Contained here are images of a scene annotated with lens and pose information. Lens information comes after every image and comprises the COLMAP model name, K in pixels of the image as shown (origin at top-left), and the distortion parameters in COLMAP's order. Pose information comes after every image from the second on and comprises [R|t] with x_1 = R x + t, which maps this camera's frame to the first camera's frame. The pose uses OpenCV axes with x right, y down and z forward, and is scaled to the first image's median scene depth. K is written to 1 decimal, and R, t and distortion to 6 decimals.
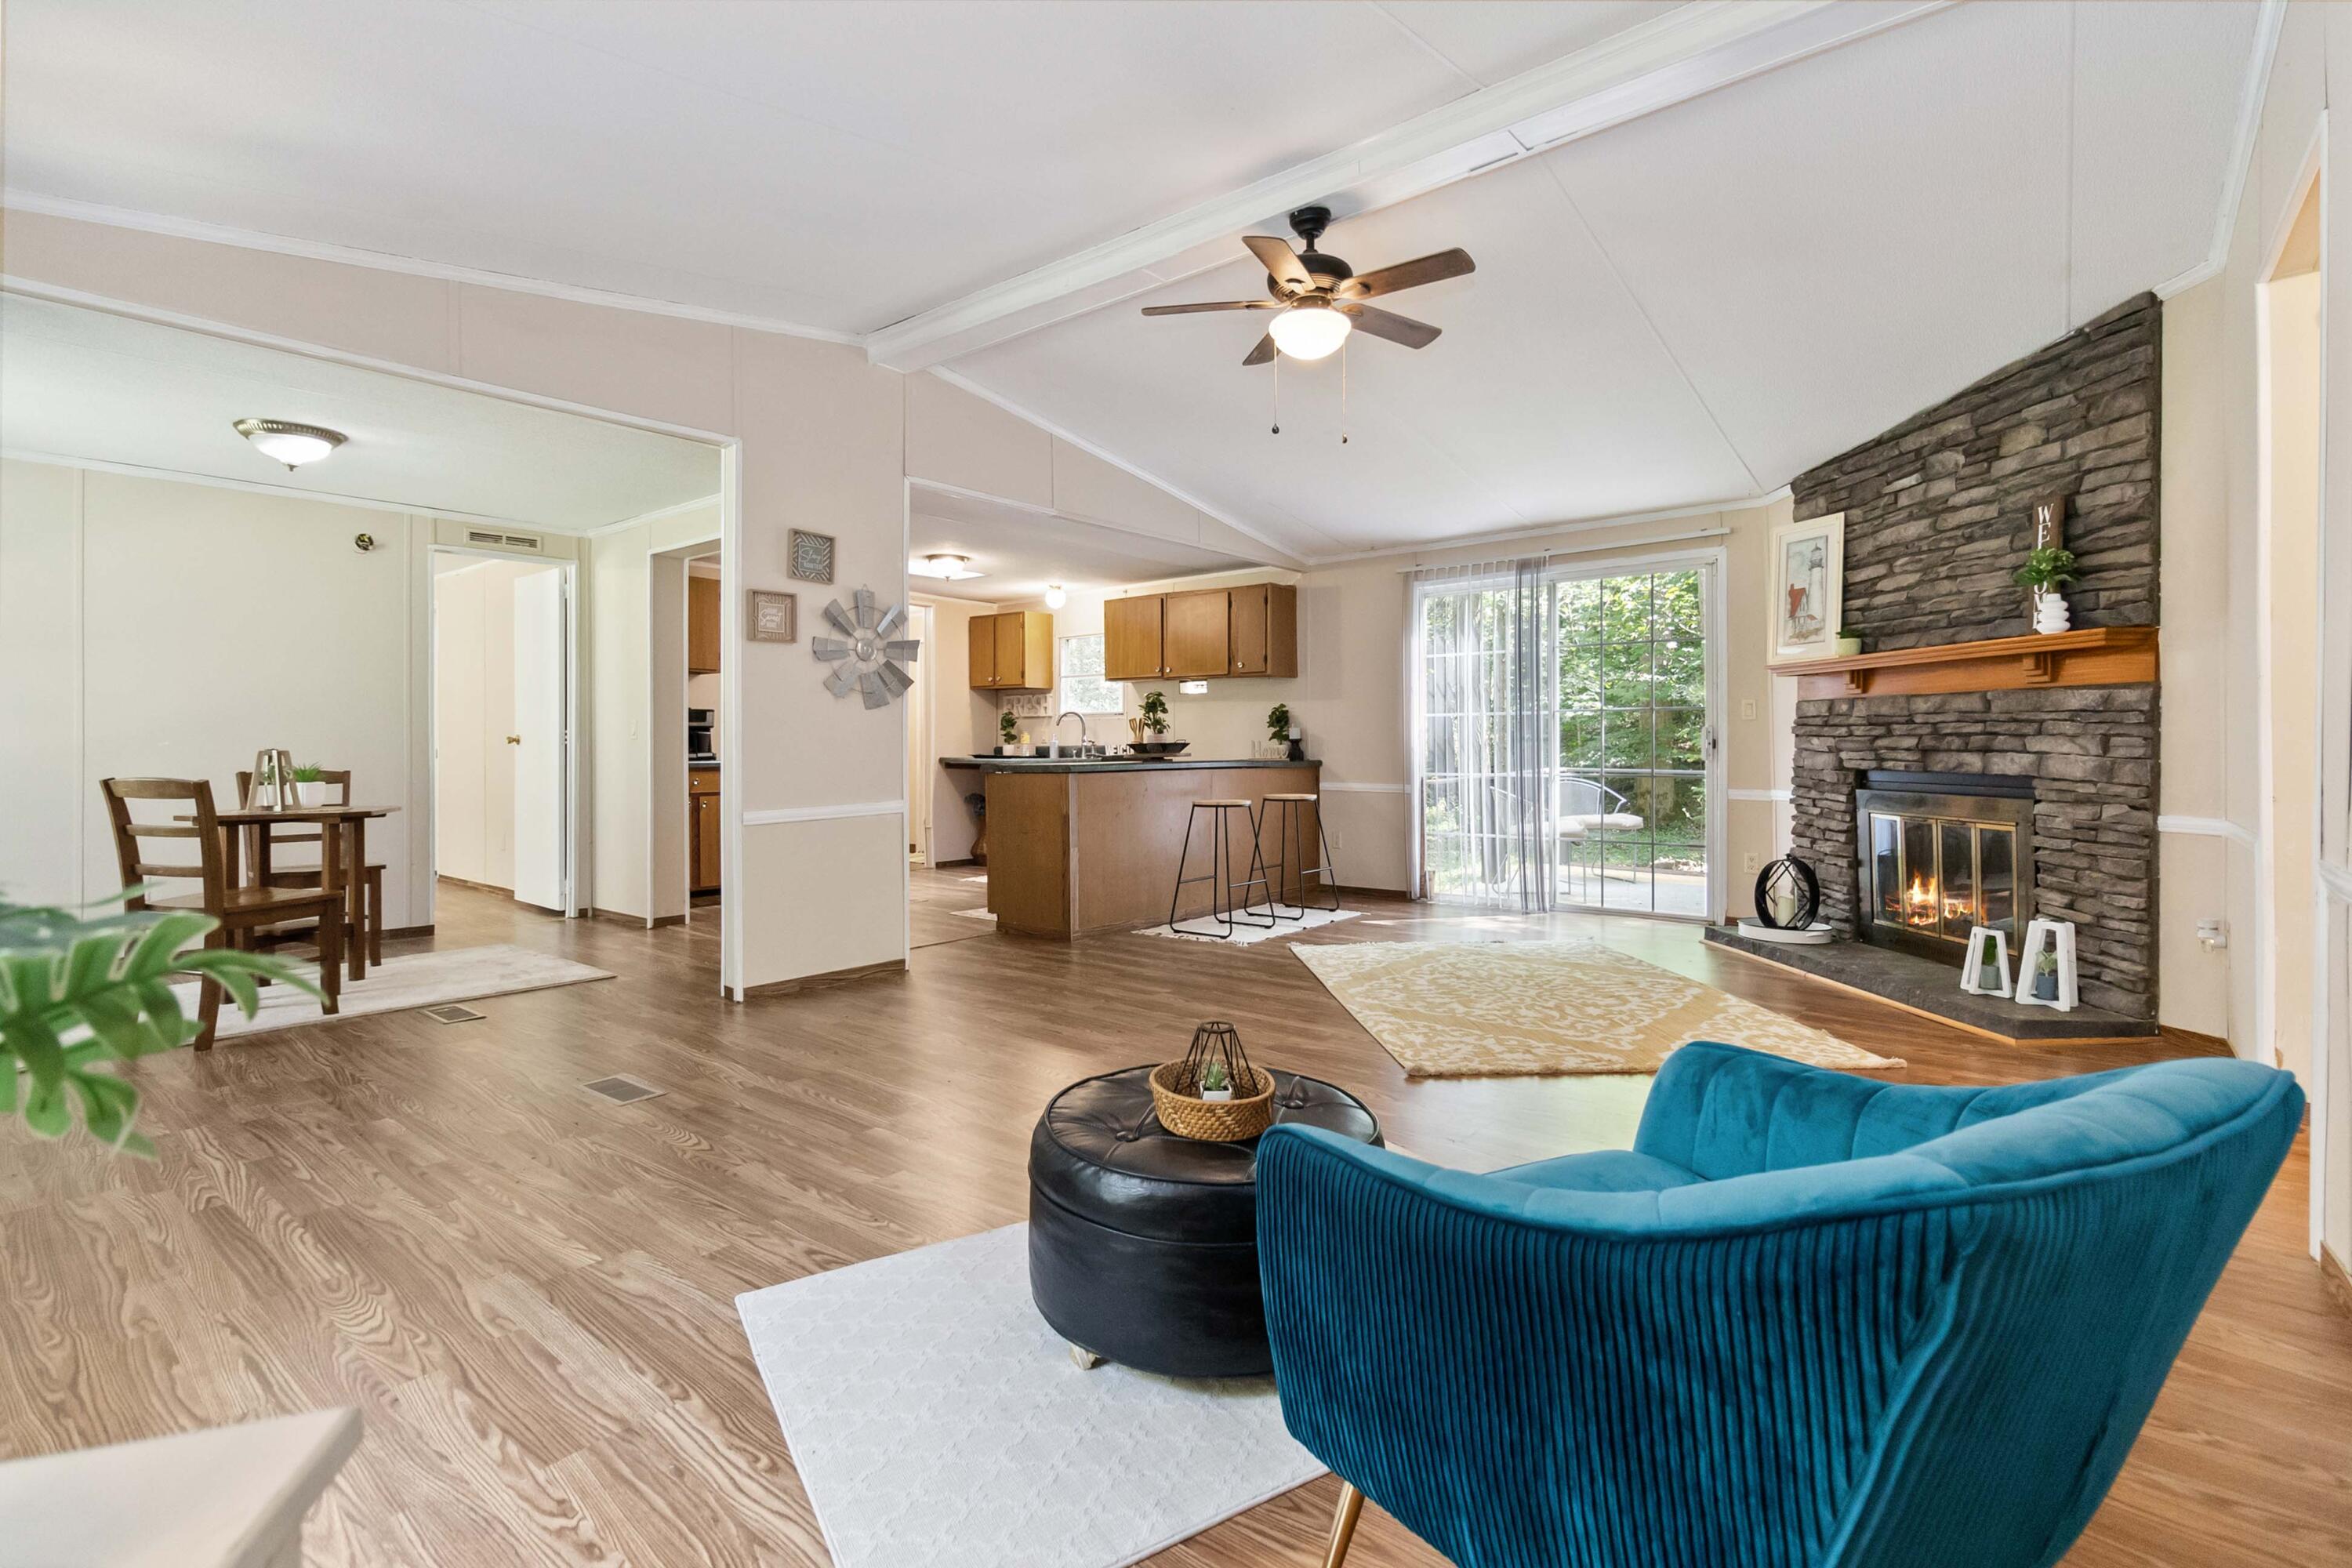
lens RADIAL K [[1091.9, 0, 1191.8], [0, 1091.9, 753.6], [0, 0, 1]] dist [0.001696, 0.000030]
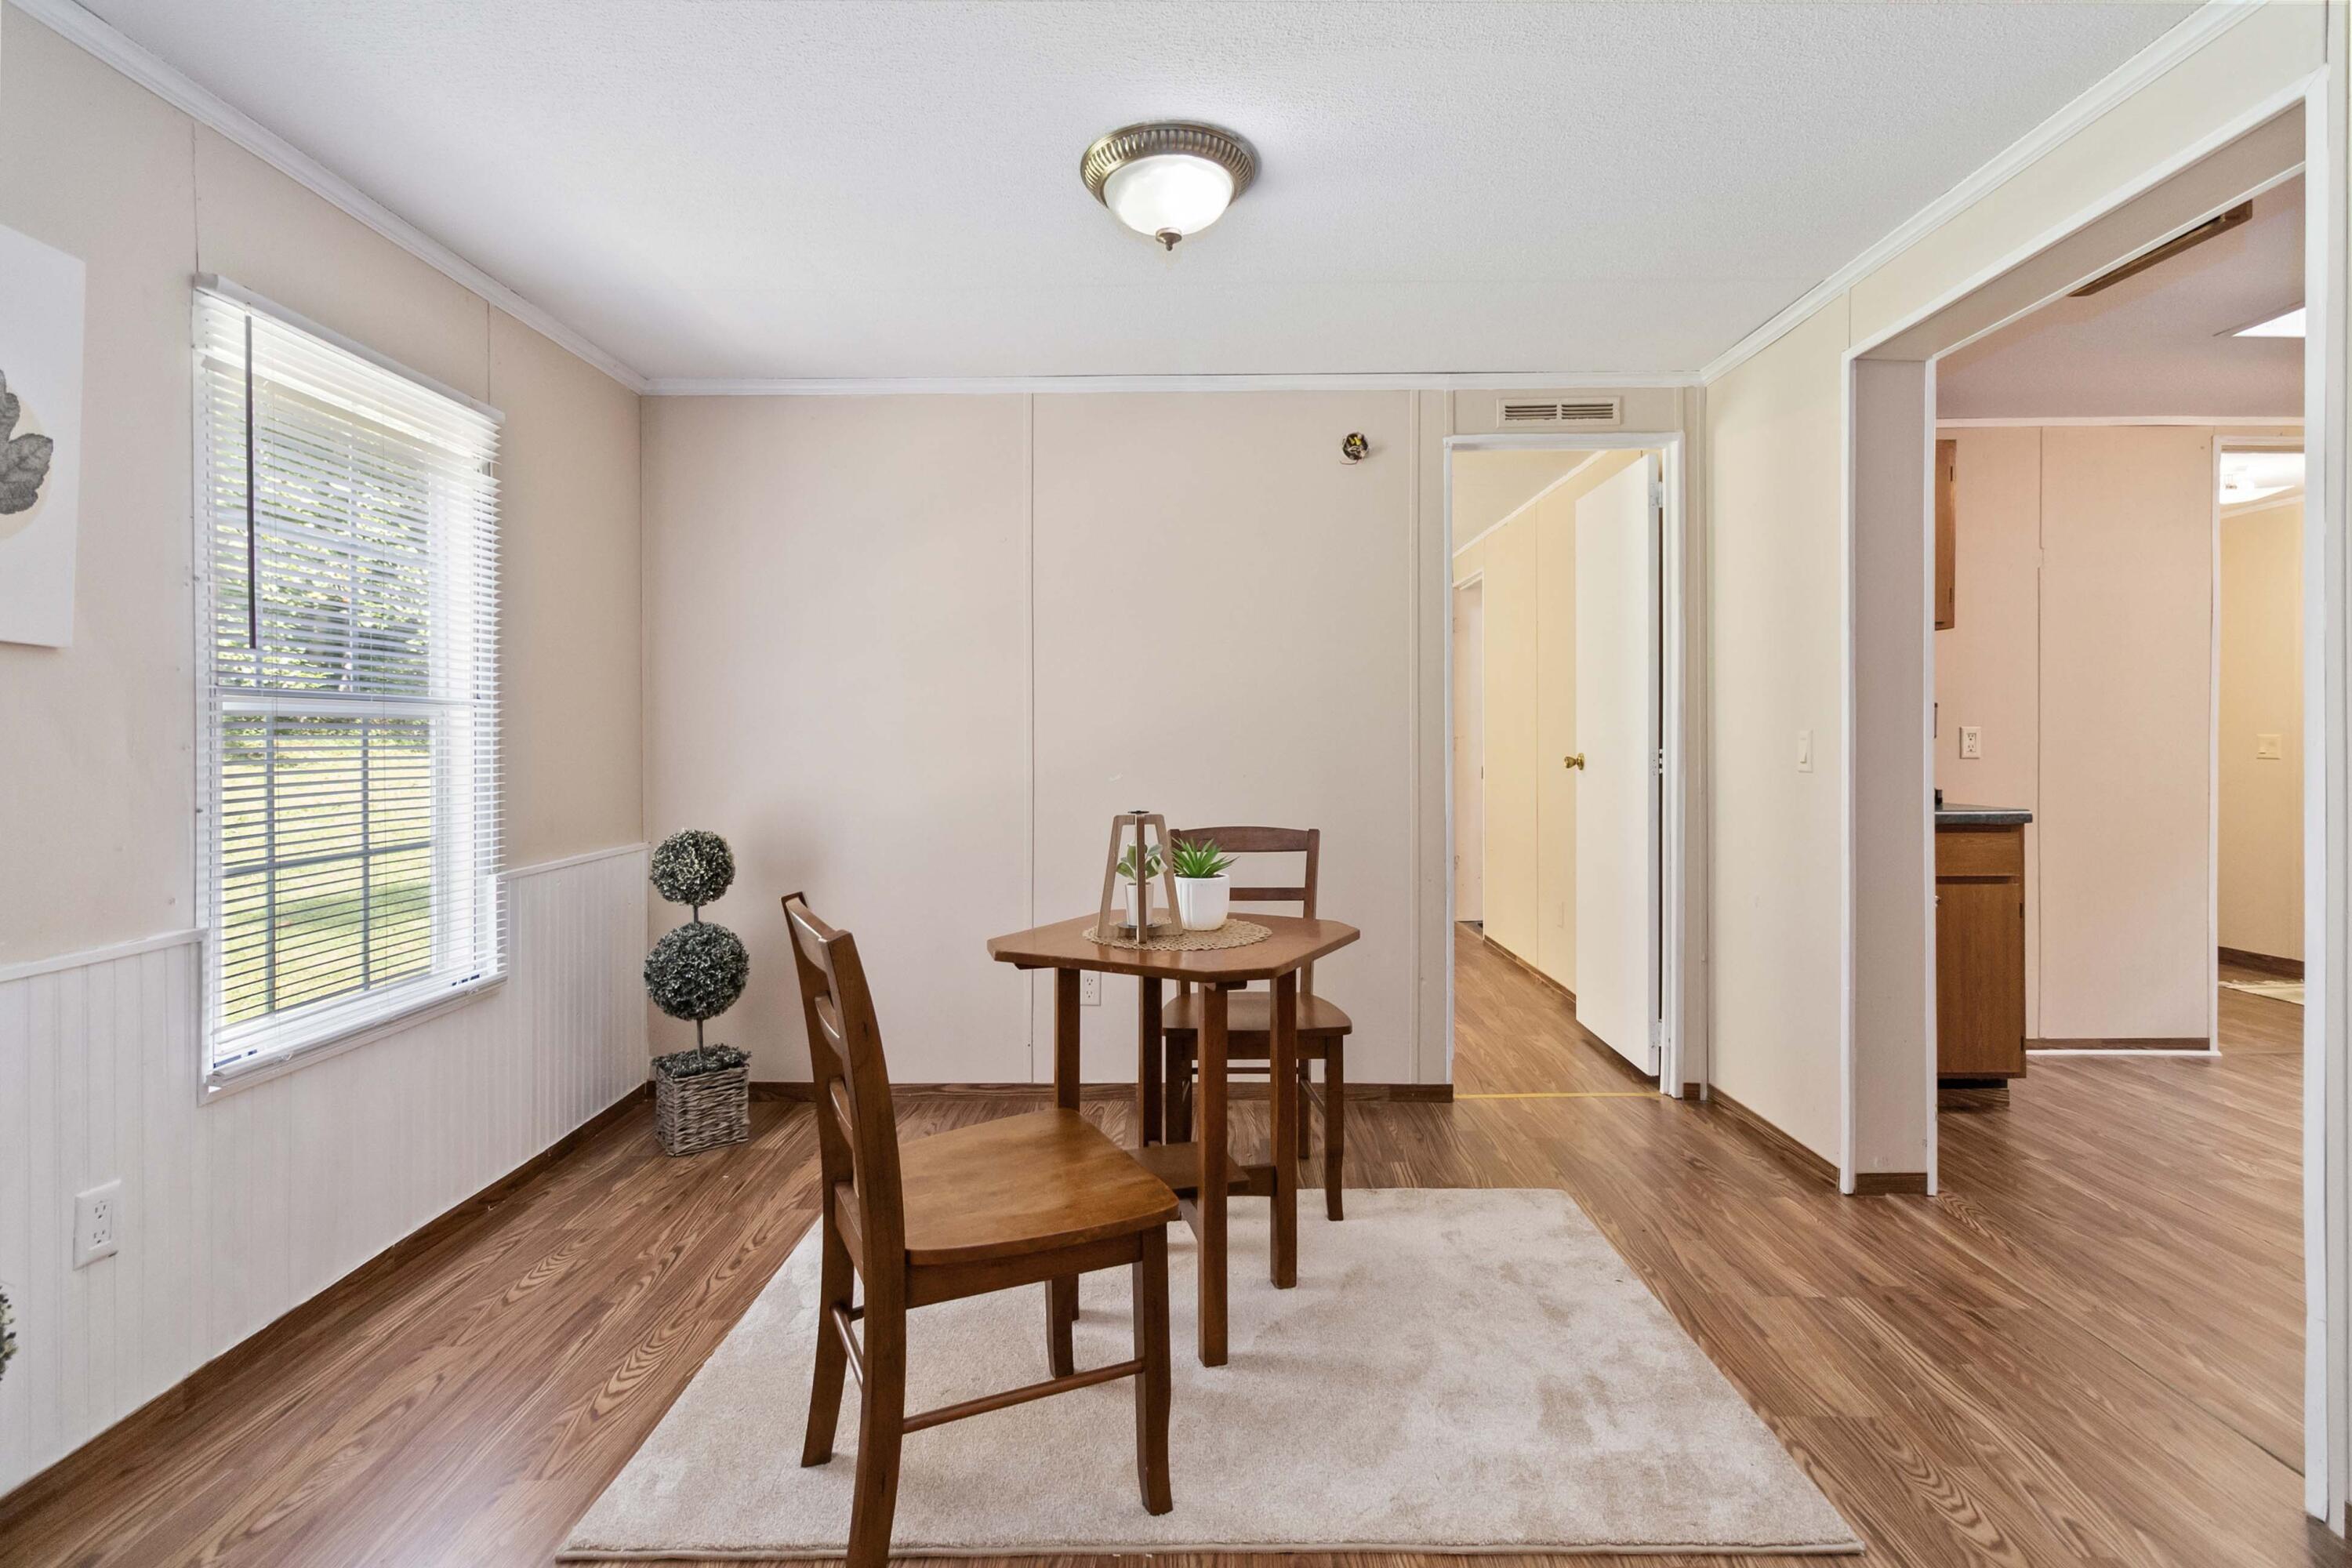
lens RADIAL K [[1107.1, 0, 1181.2], [0, 1107.1, 738.2], [0, 0, 1]] dist [0.000211, 0.000169]
pose [[0.623948, -0.003672, -0.781457, -0.324468], [-0.002214, 0.999977, -0.006466, -0.025061], [0.781463, 0.005765, 0.623925, 0.523213]]
